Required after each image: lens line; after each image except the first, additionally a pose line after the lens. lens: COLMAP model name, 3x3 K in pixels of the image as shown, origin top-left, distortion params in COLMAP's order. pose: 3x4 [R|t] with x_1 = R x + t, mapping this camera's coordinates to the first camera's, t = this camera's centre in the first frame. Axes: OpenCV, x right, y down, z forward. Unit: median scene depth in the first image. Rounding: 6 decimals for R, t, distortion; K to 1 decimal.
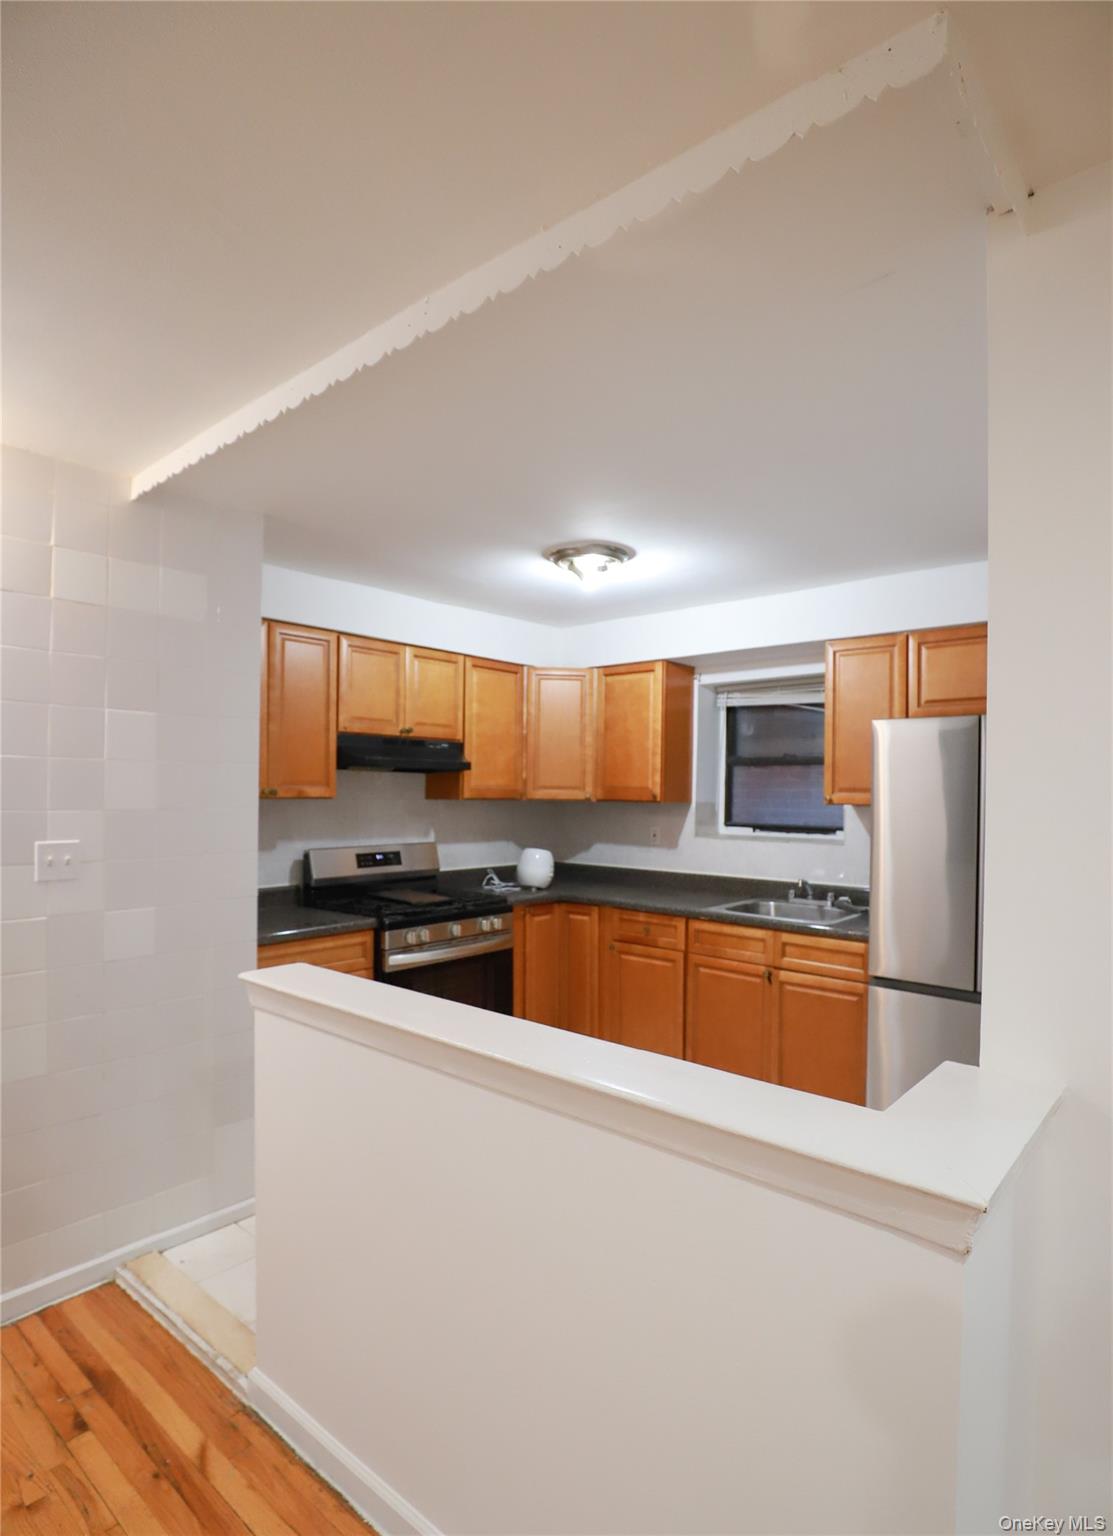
lens RADIAL K [[809.8, 0, 577.8], [0, 809.8, 799.3], [0, 0, 1]] dist [-0.002161, -0.000044]
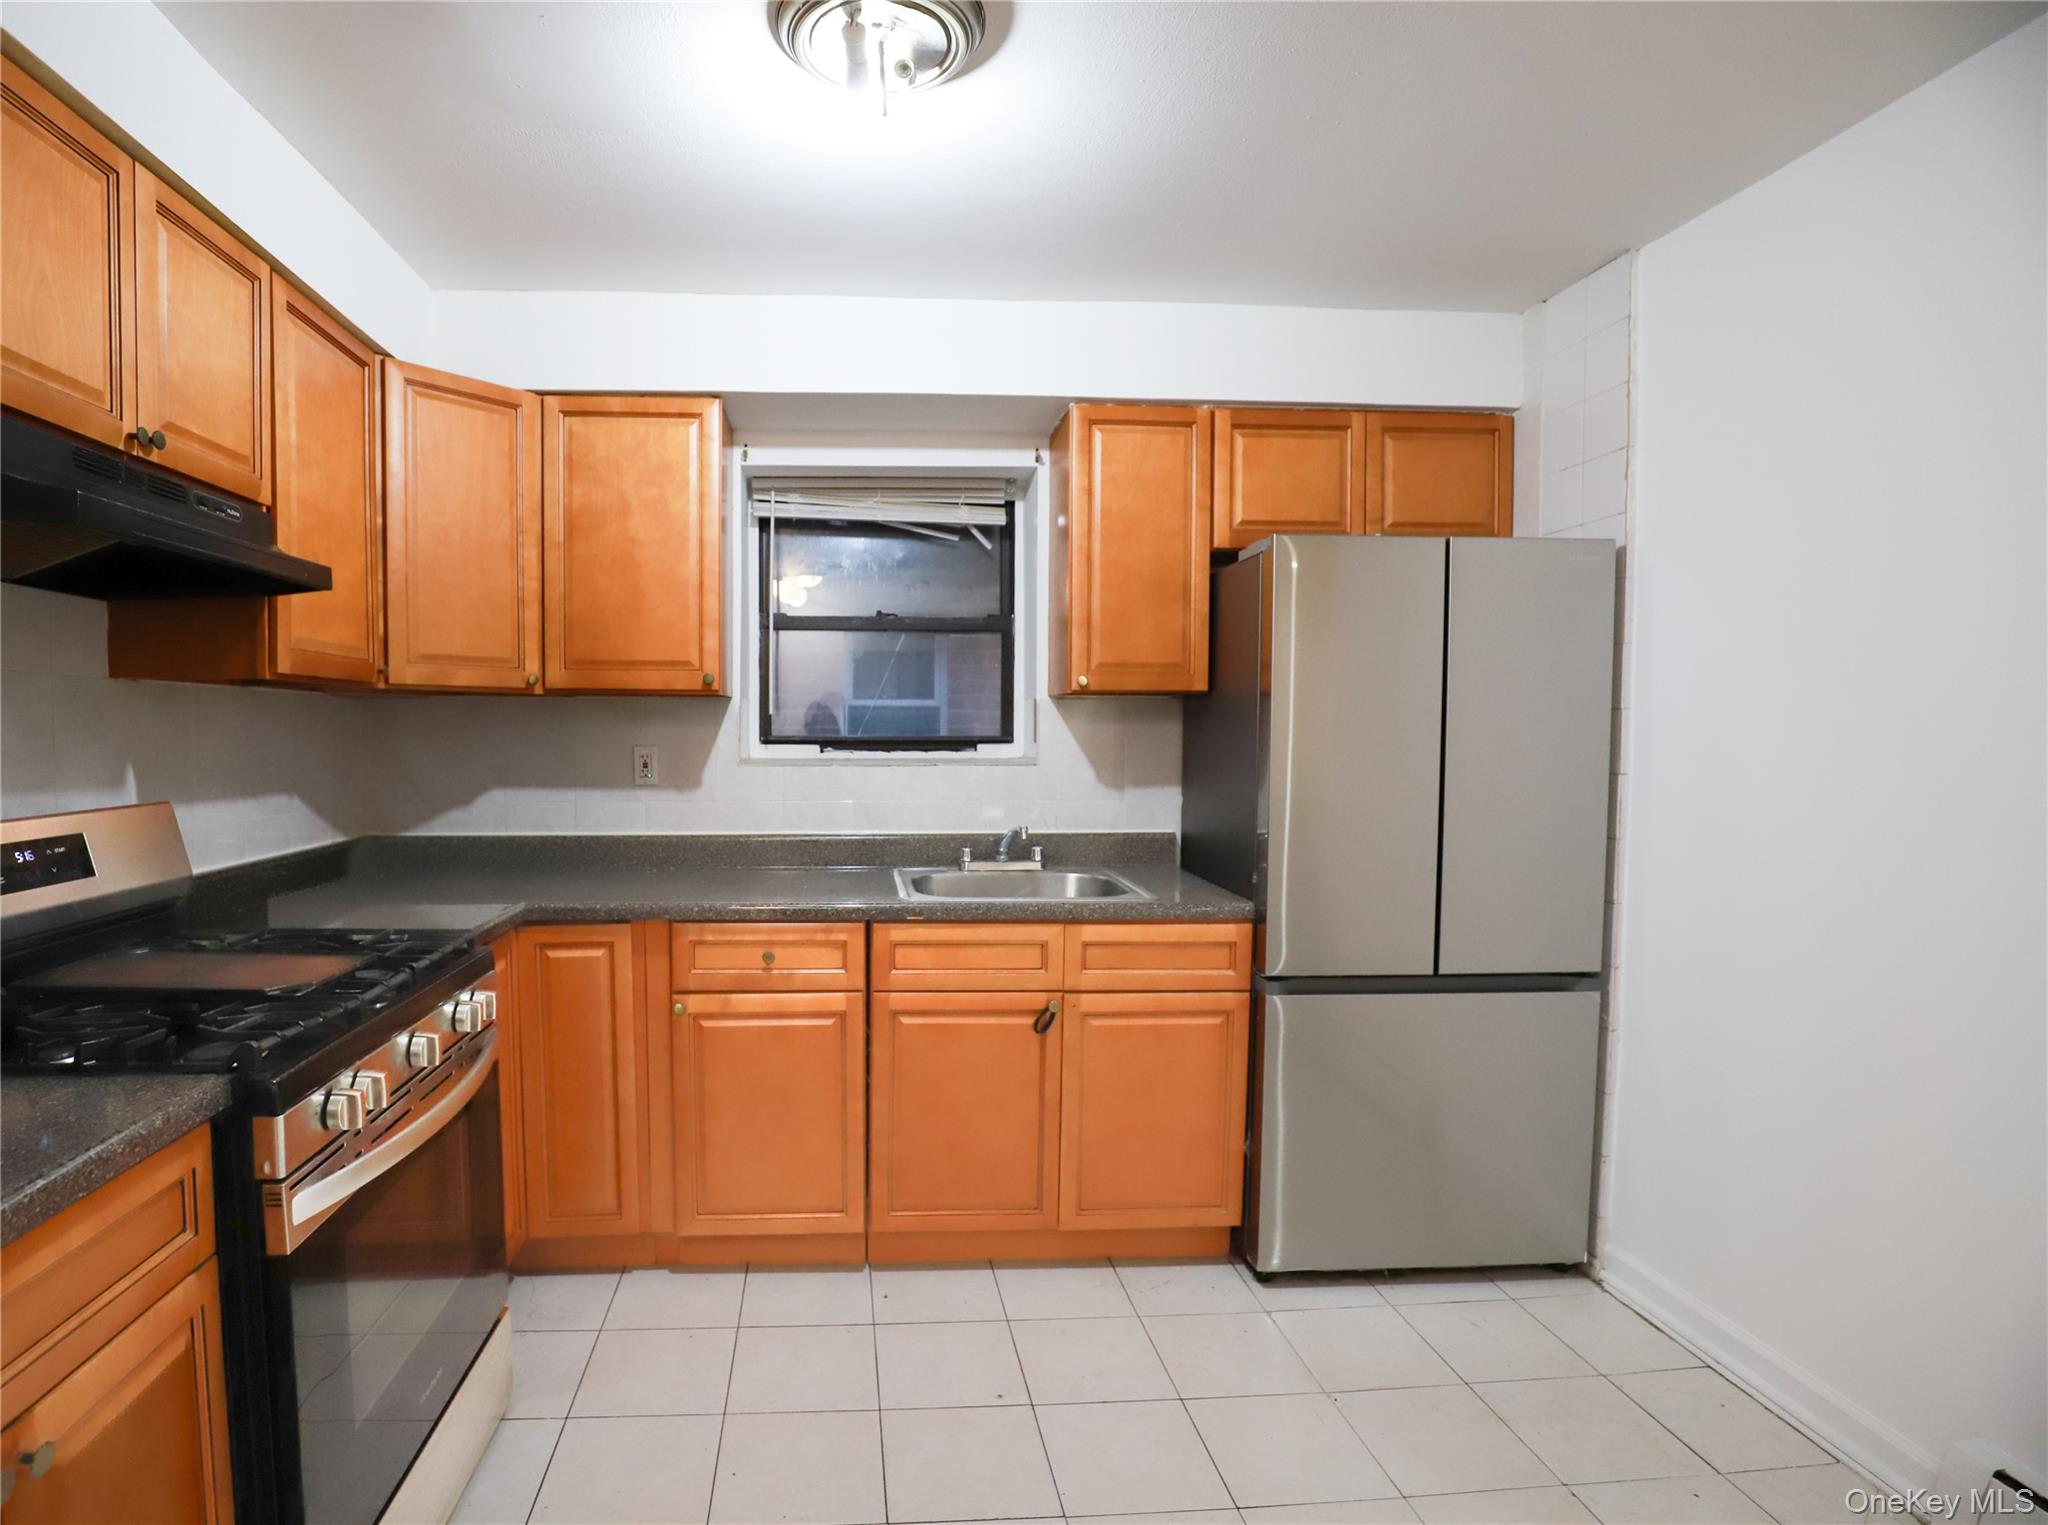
lens RADIAL K [[1050.3, 0, 891.6], [0, 1050.3, 780.7], [0, 0, 1]] dist [-0.021742, -0.000454]
pose [[0.732996, -0.044050, 0.678805, -0.270259], [0.013201, 0.998634, 0.050551, 0.027721], [-0.680104, -0.028093, 0.732577, 0.503061]]
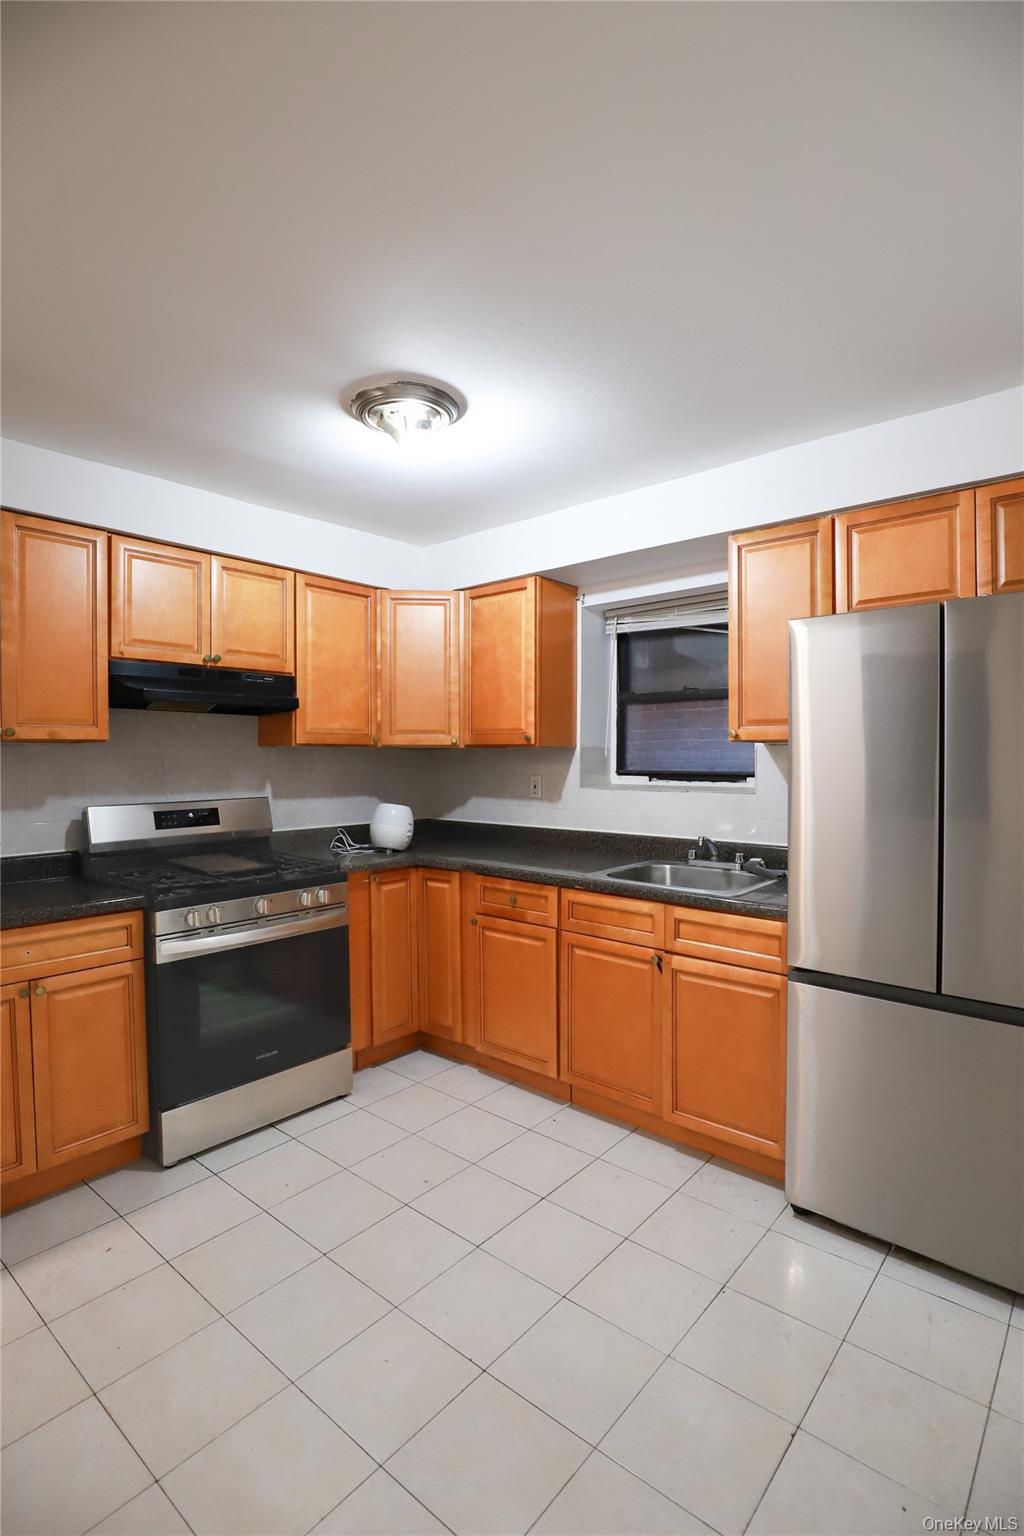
lens RADIAL K [[738.3, 0, 512.0], [0, 738.3, 768.0], [0, 0, 1]] dist [-0.013019, -0.000126]
pose [[0.999872, -0.012846, -0.009501, 0.091715], [0.012908, 0.999895, 0.006563, 0.022666], [0.009416, -0.006685, 0.999933, 0.257682]]
